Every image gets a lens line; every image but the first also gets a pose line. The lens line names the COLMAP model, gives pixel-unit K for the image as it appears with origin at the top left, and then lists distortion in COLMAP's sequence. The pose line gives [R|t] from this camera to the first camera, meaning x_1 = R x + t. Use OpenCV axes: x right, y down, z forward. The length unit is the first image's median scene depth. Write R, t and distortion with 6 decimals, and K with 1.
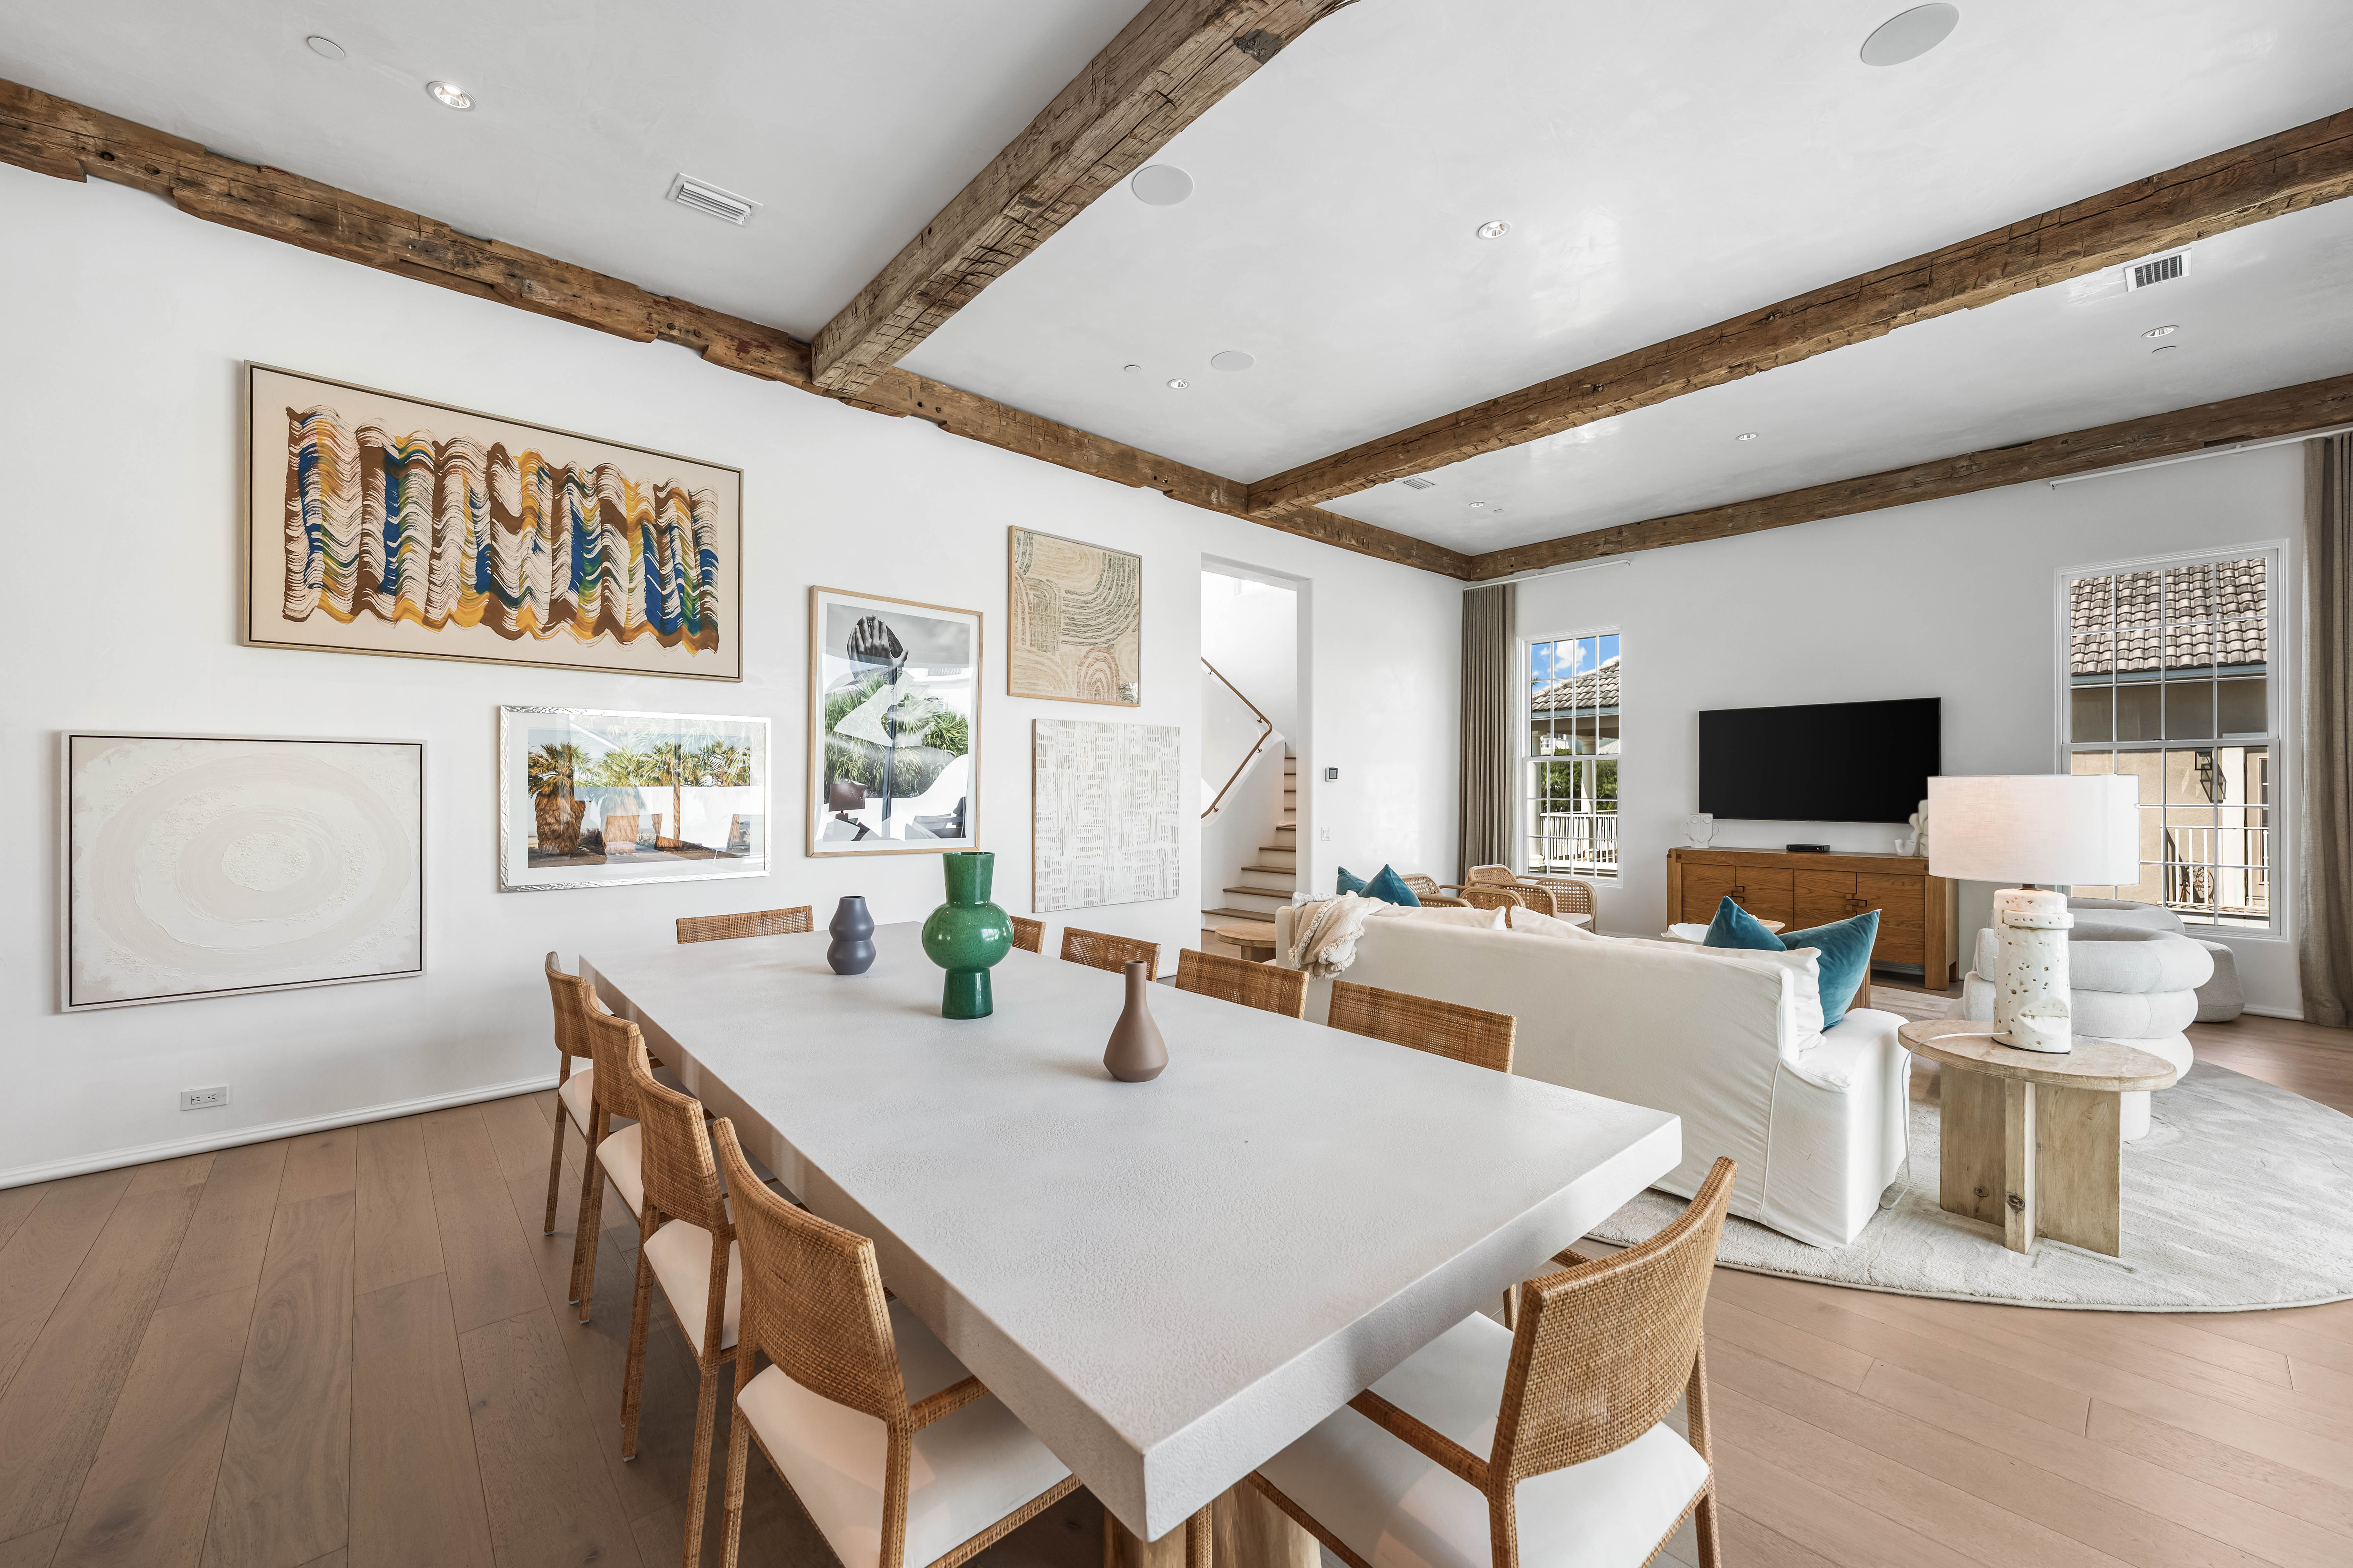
lens RADIAL K [[906.8, 0, 1172.3], [0, 906.8, 785.0], [0, 0, 1]] dist [-0.005023, 0.001224]
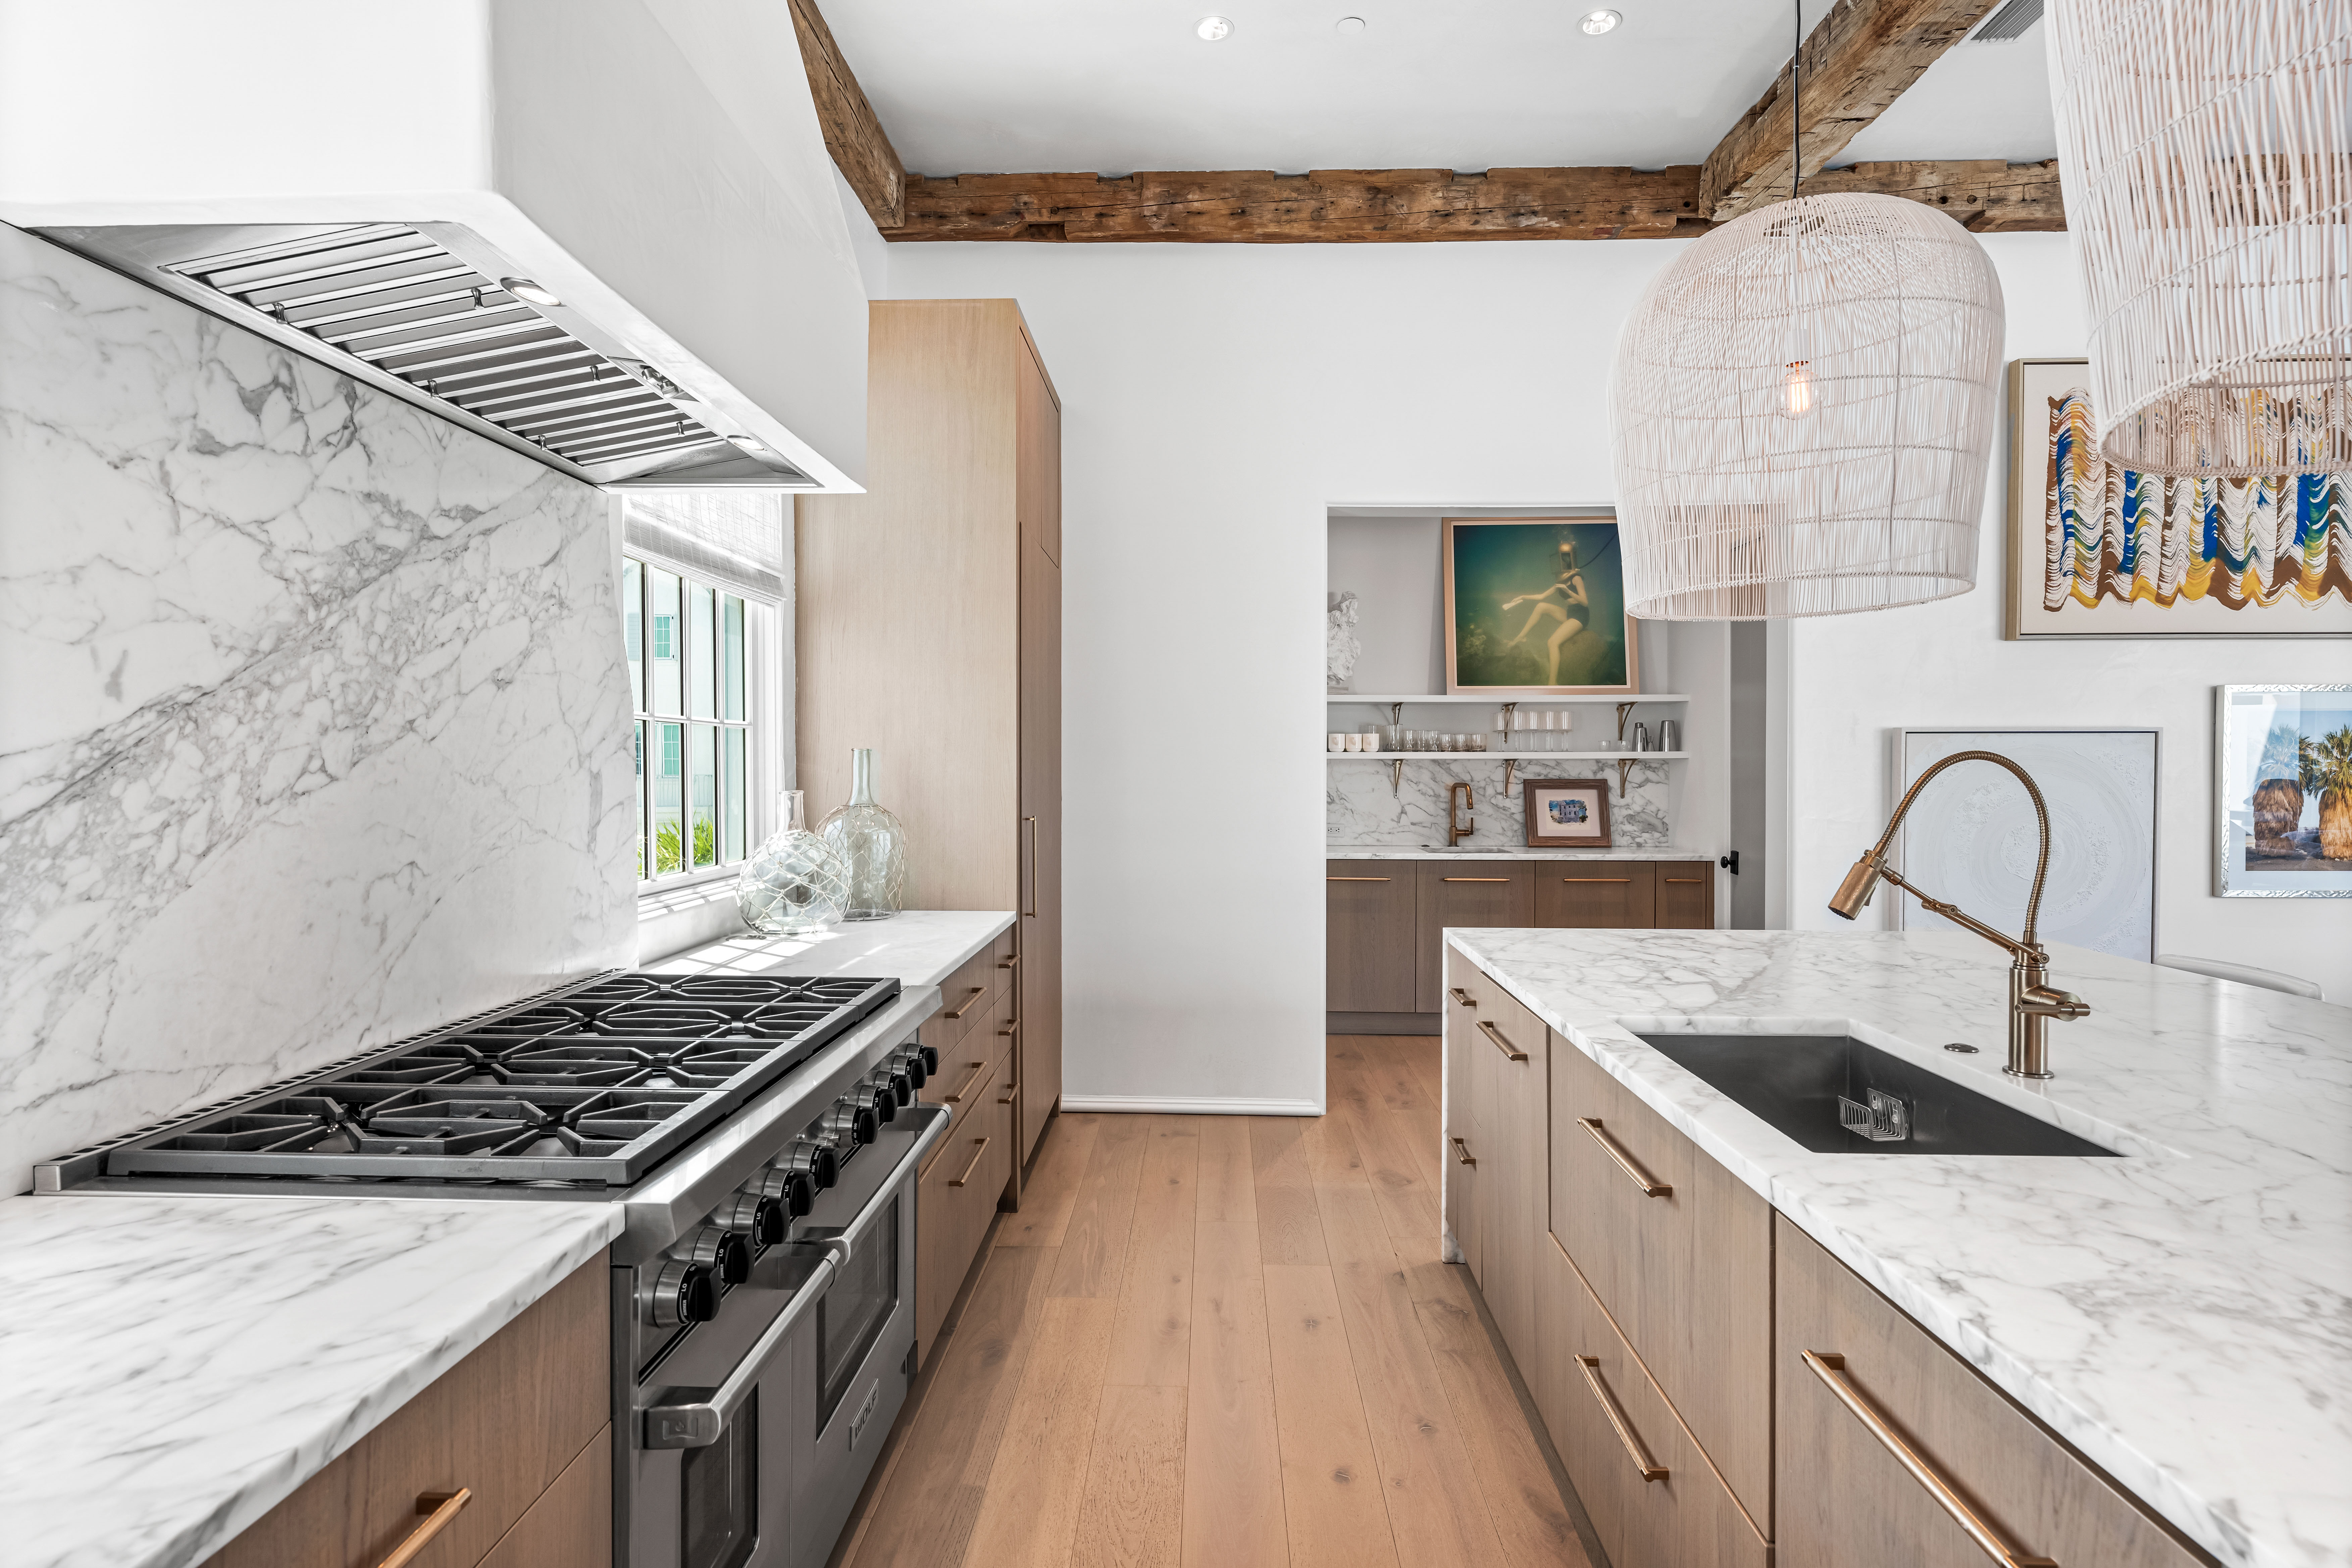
lens RADIAL K [[1184.4, 0, 1175.0], [0, 1184.4, 782.7], [0, 0, 1]] dist [0.003507, -0.000607]
pose [[0.722055, 0.008719, -0.691781, -0.463329], [0.003334, 0.999865, 0.016083, -0.010324], [0.691828, -0.013919, 0.721928, -0.372953]]
